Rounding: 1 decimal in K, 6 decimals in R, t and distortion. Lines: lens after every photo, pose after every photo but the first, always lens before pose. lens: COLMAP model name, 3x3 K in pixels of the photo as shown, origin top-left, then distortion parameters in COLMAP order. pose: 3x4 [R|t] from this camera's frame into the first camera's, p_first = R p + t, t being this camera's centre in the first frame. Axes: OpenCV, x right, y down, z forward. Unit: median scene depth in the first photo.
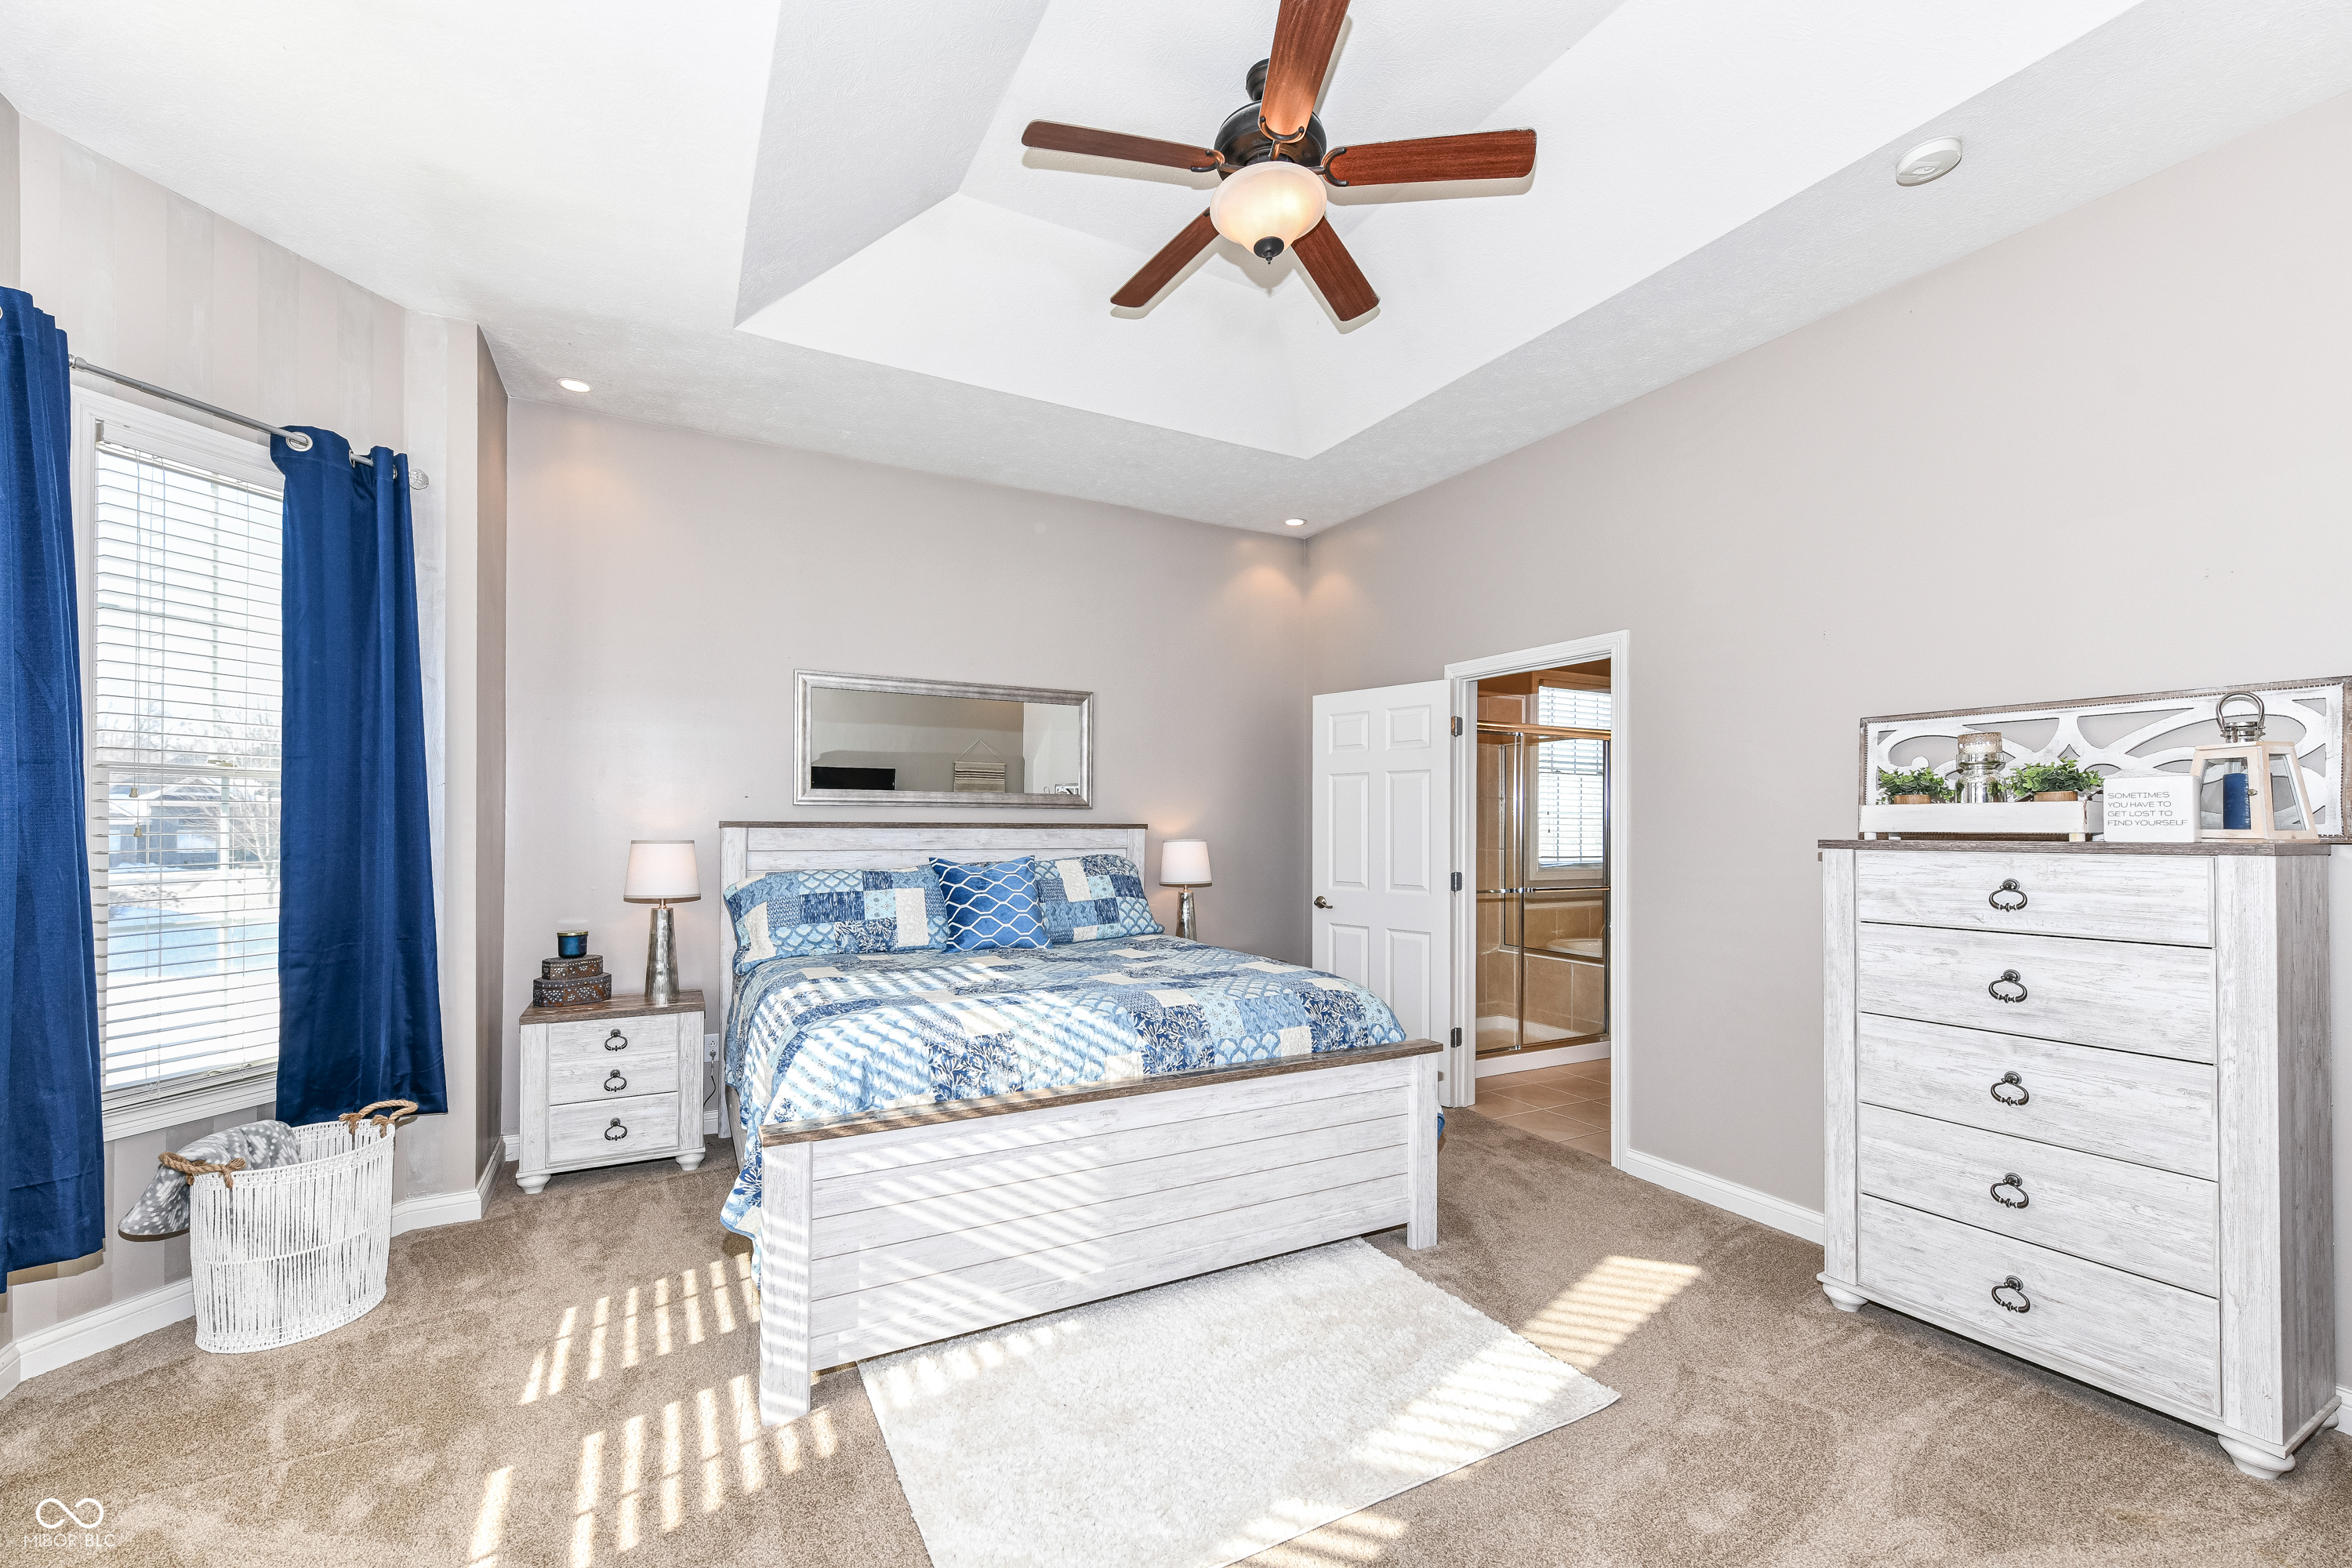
lens RADIAL K [[943.8, 0, 1177.9], [0, 943.8, 801.9], [0, 0, 1]] dist [0.010004, -0.000365]
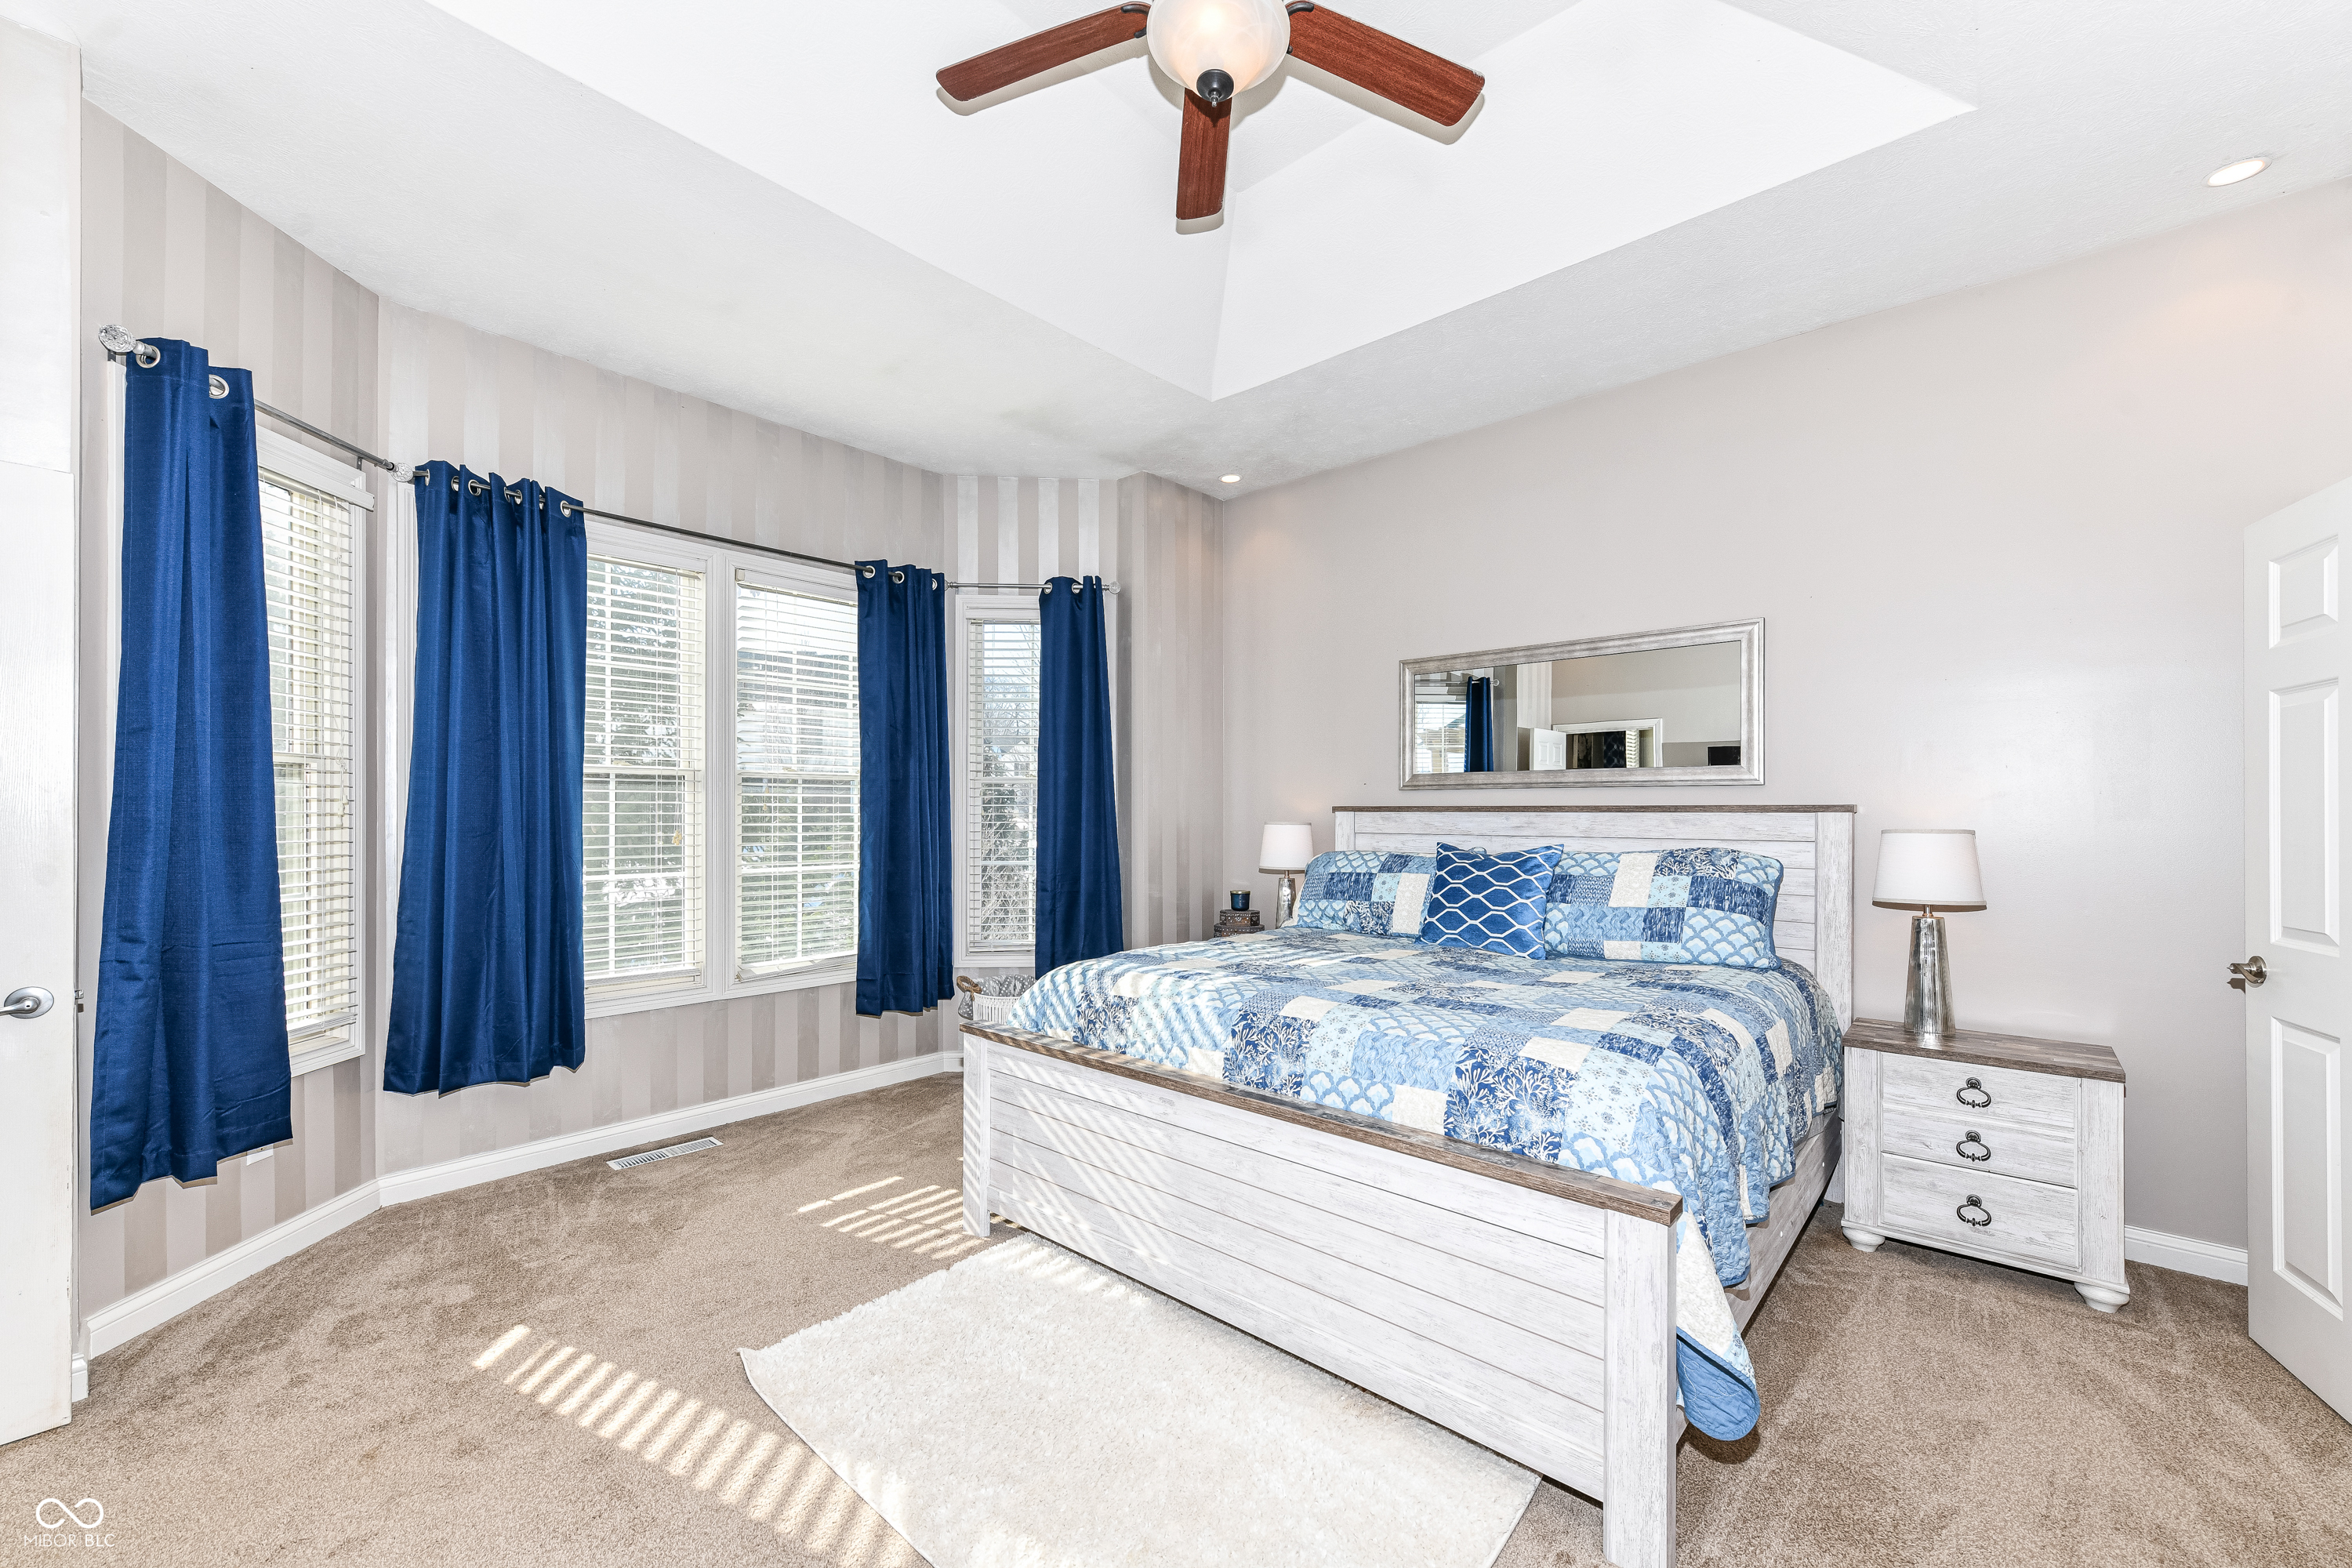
lens RADIAL K [[943.8, 0, 1167.8], [0, 943.8, 798.7], [0, 0, 1]] dist [0.010004, -0.000365]
pose [[0.328865, -0.019905, -0.944167, 0.707355], [0.020088, 0.999699, -0.014079, 0.031137], [0.944163, -0.014336, 0.329166, 0.586947]]
